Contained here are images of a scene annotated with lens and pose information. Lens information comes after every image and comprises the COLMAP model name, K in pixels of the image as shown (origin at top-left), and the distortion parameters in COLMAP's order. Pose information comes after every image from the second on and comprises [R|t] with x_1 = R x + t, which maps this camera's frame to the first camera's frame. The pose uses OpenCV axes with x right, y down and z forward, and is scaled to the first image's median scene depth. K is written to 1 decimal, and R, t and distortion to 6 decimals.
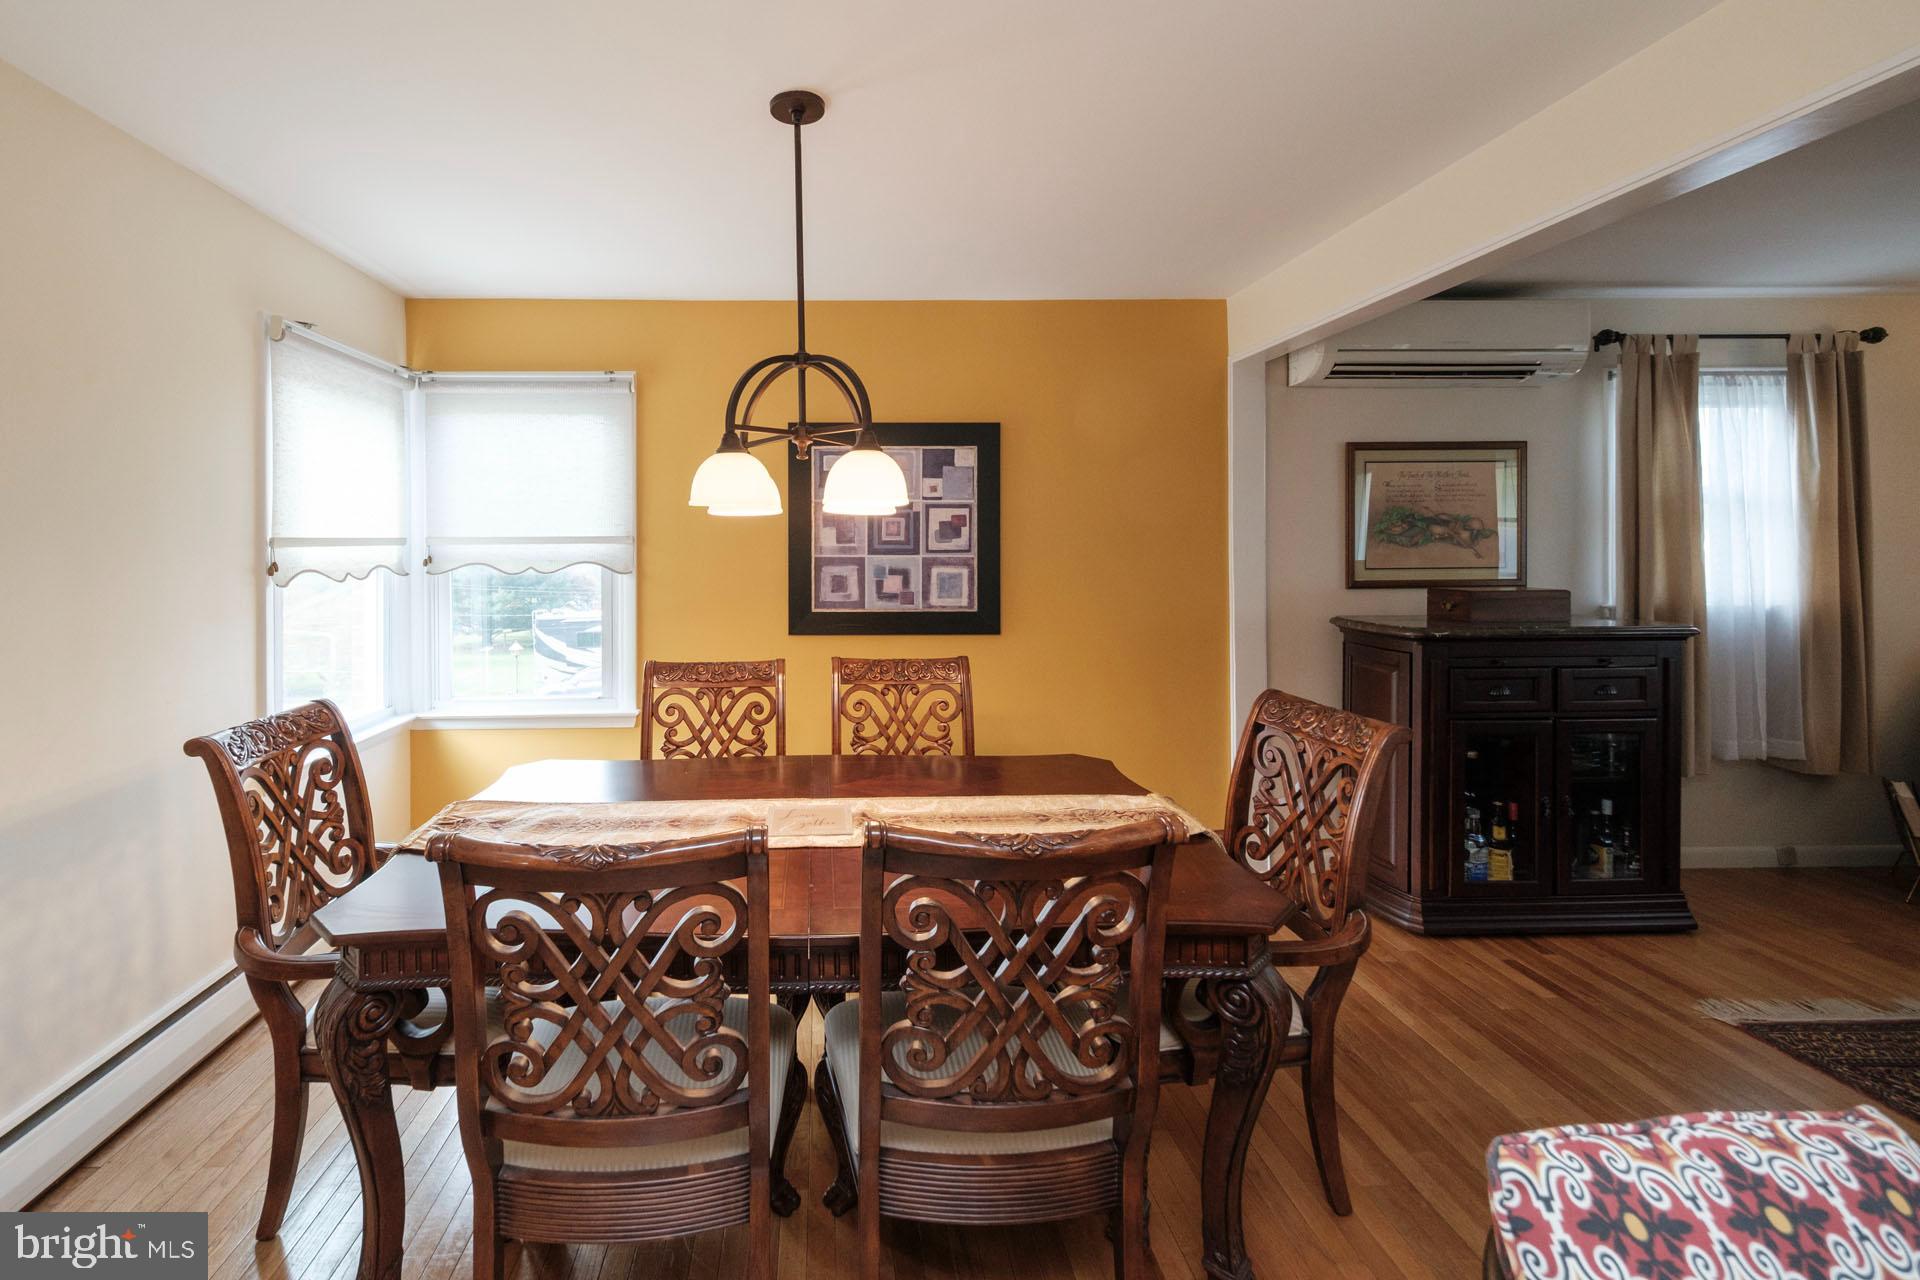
lens RADIAL K [[813.0, 0, 811.0], [0, 813.0, 550.9], [0, 0, 1]] dist [-0.000528, -0.000567]
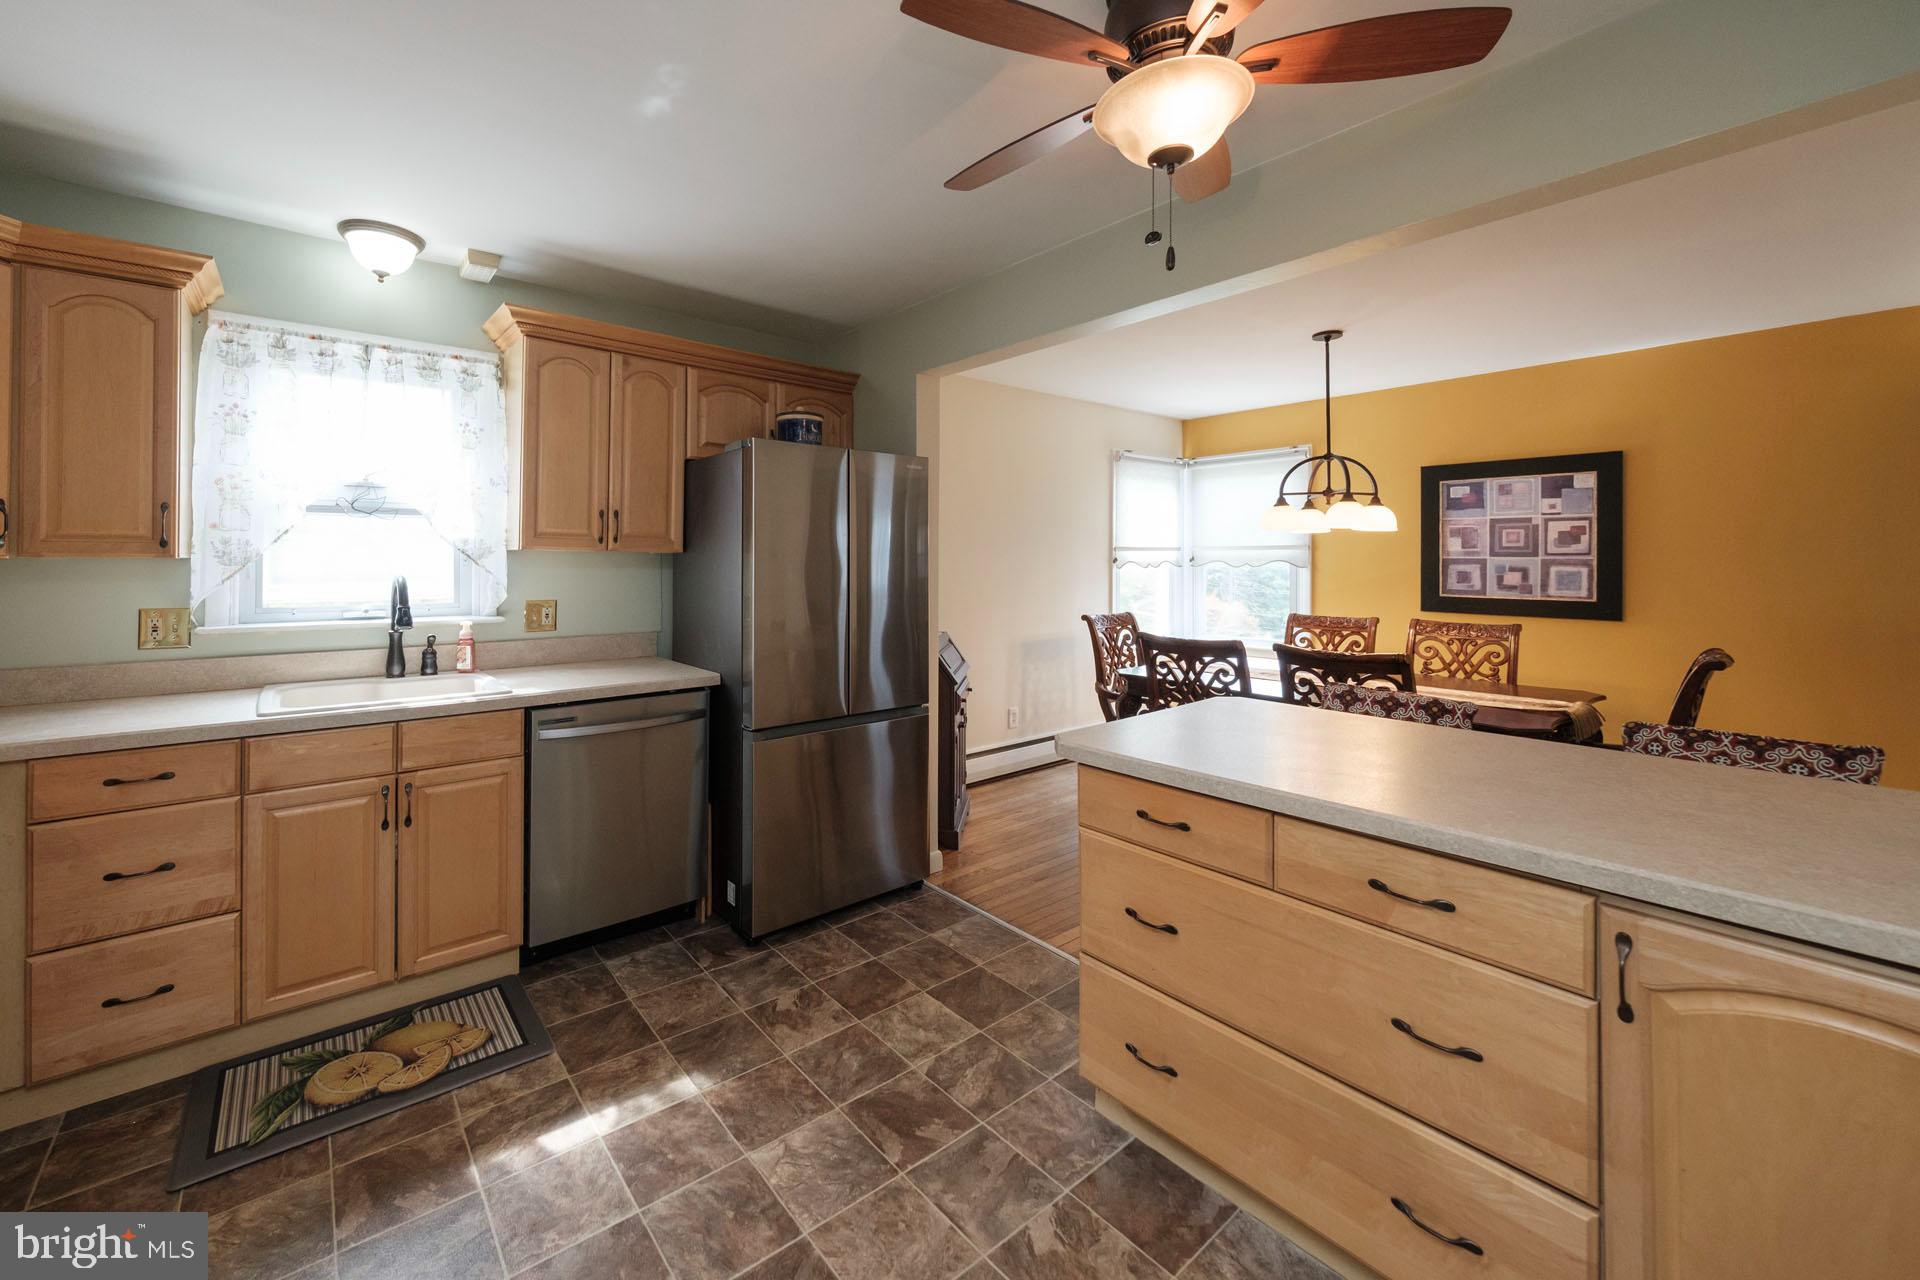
lens RADIAL K [[750.9, 0, 879.3], [0, 750.9, 560.4], [0, 0, 1]] dist [-0.001071, 0.000066]
pose [[0.595505, 0.005902, -0.803330, 0.480505], [-0.010597, 0.999944, -0.000509, 0.022623], [0.803282, 0.008816, 0.595534, -0.596591]]
